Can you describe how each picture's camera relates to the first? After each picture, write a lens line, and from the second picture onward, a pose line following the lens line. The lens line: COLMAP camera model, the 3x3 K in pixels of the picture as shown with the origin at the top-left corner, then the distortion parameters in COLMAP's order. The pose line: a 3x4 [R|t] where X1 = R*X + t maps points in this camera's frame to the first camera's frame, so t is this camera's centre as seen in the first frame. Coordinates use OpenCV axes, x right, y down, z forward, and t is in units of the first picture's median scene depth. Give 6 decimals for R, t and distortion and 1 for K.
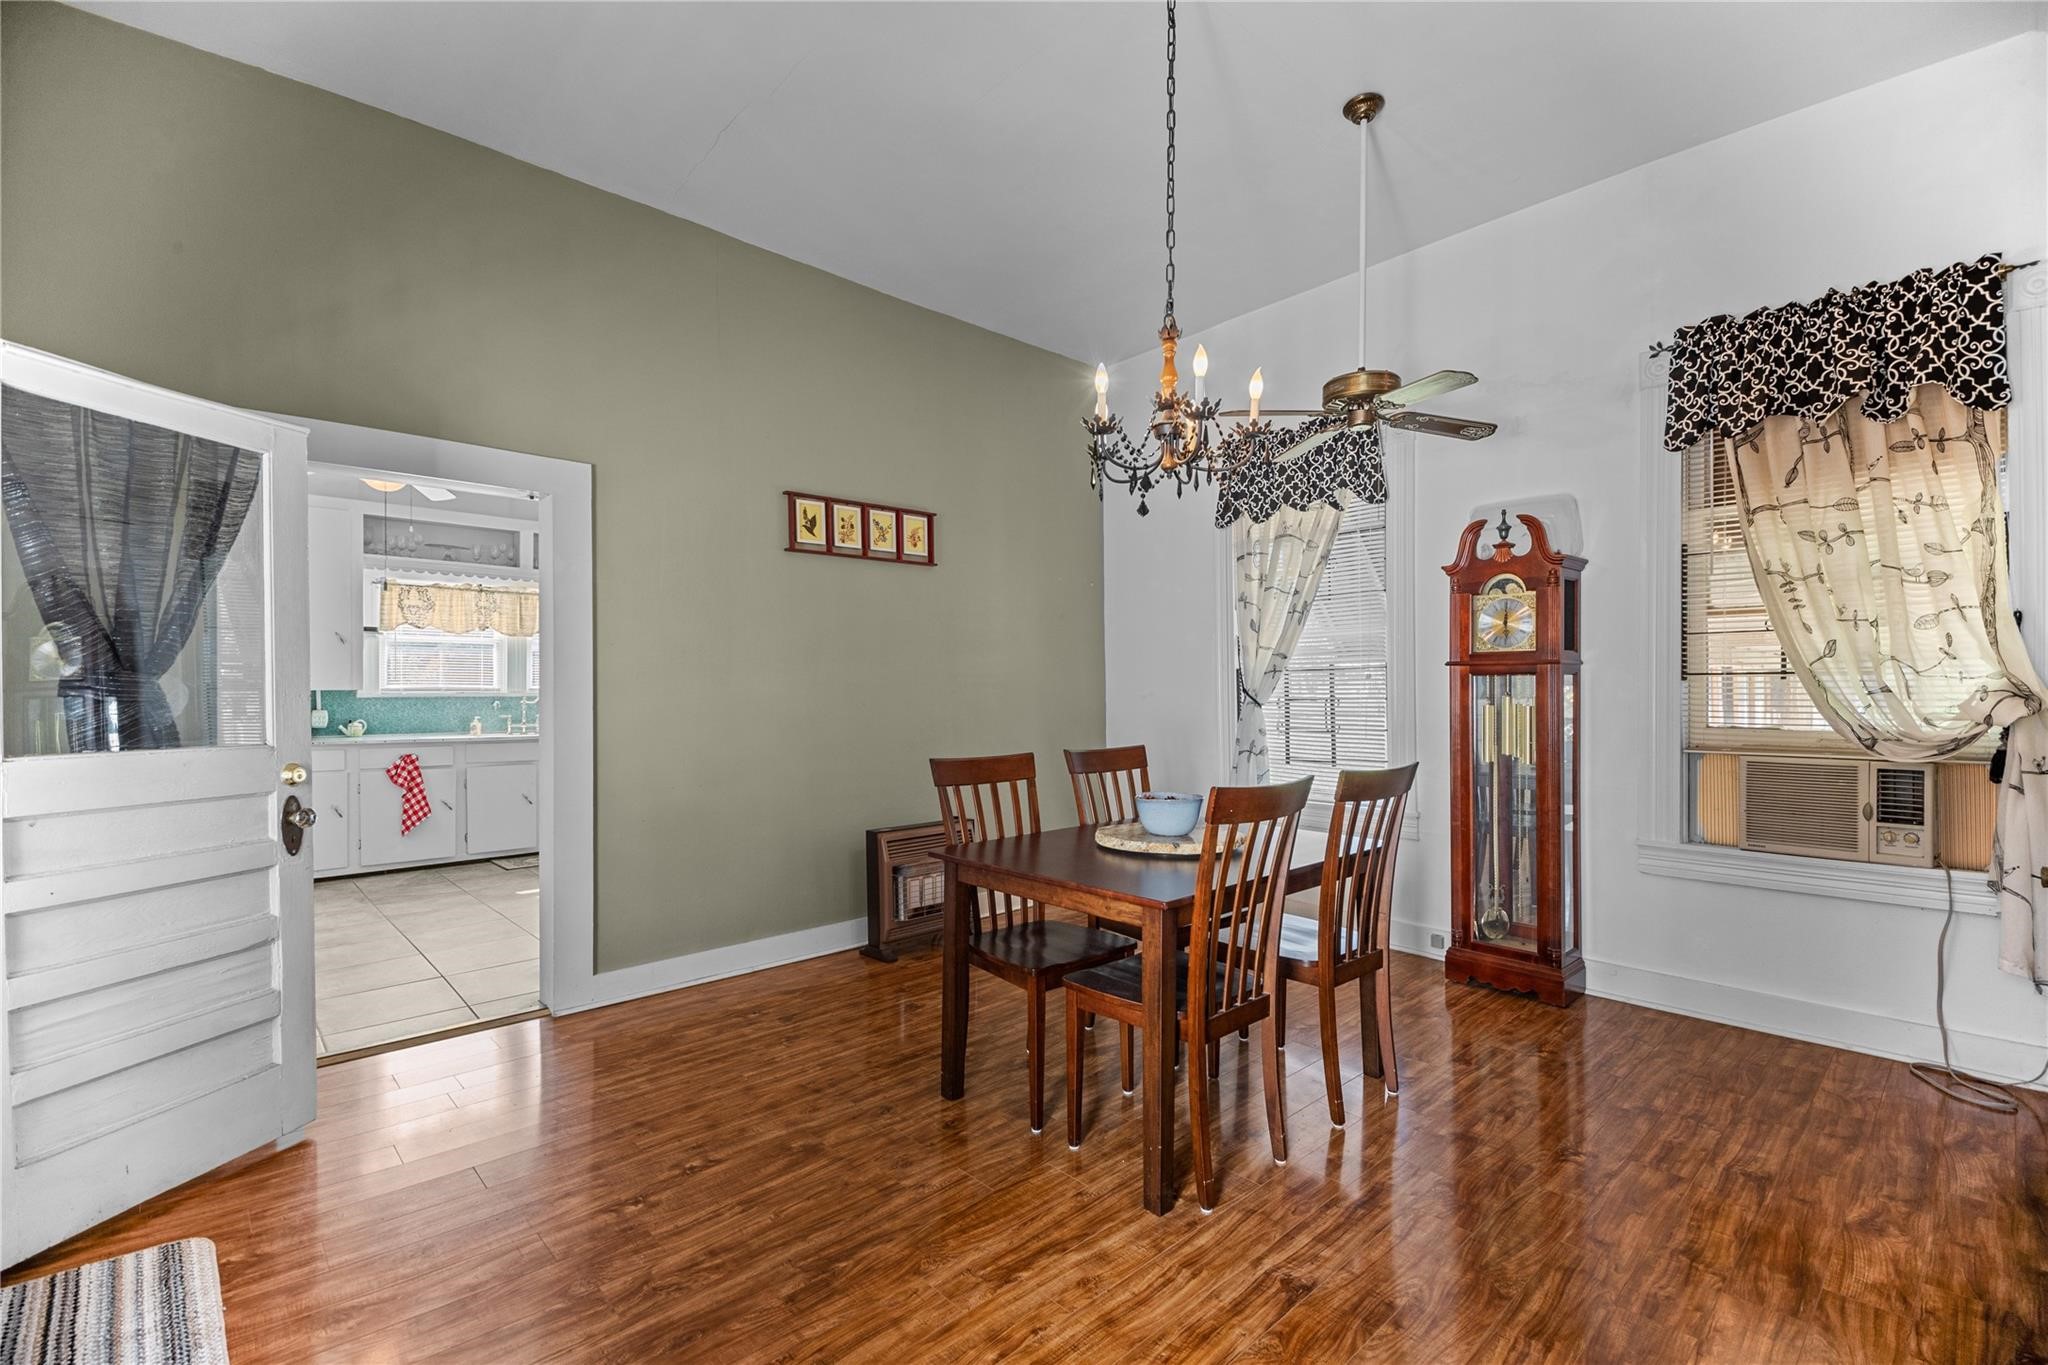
lens RADIAL K [[915.3, 0, 1010.4], [0, 915.3, 688.1], [0, 0, 1]] dist [0.016286, -0.001204]
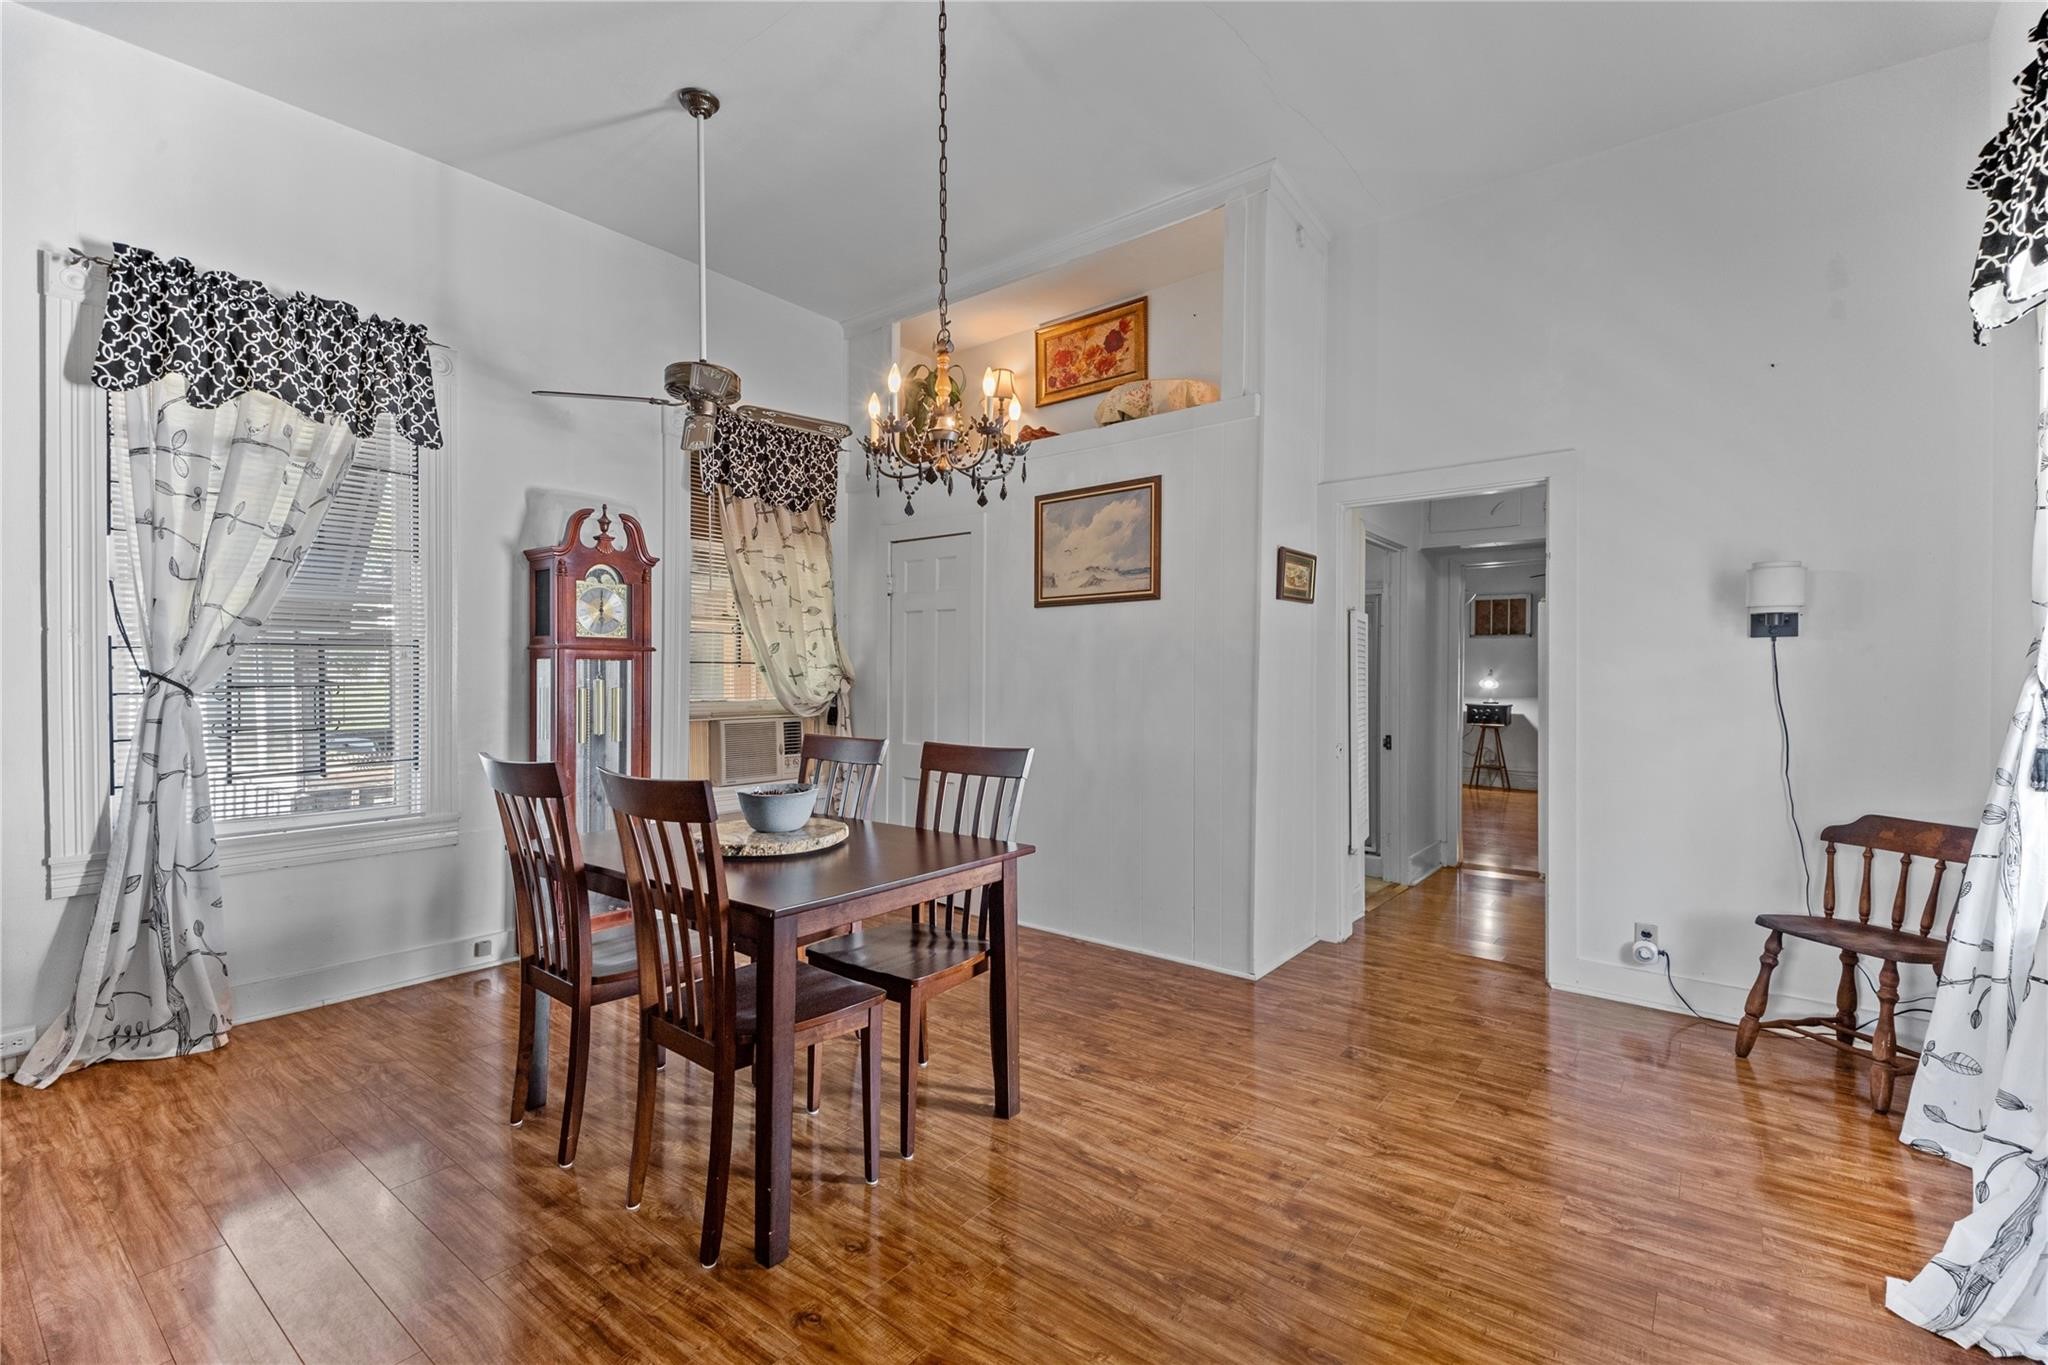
lens RADIAL K [[915.3, 0, 1011.8], [0, 915.3, 692.6], [0, 0, 1]] dist [0.016286, -0.001204]
pose [[-0.183879, -0.017003, 0.982802, -0.688665], [-0.003631, 0.999855, 0.016619, 0.005430], [-0.982942, -0.000513, -0.183914, 0.845881]]
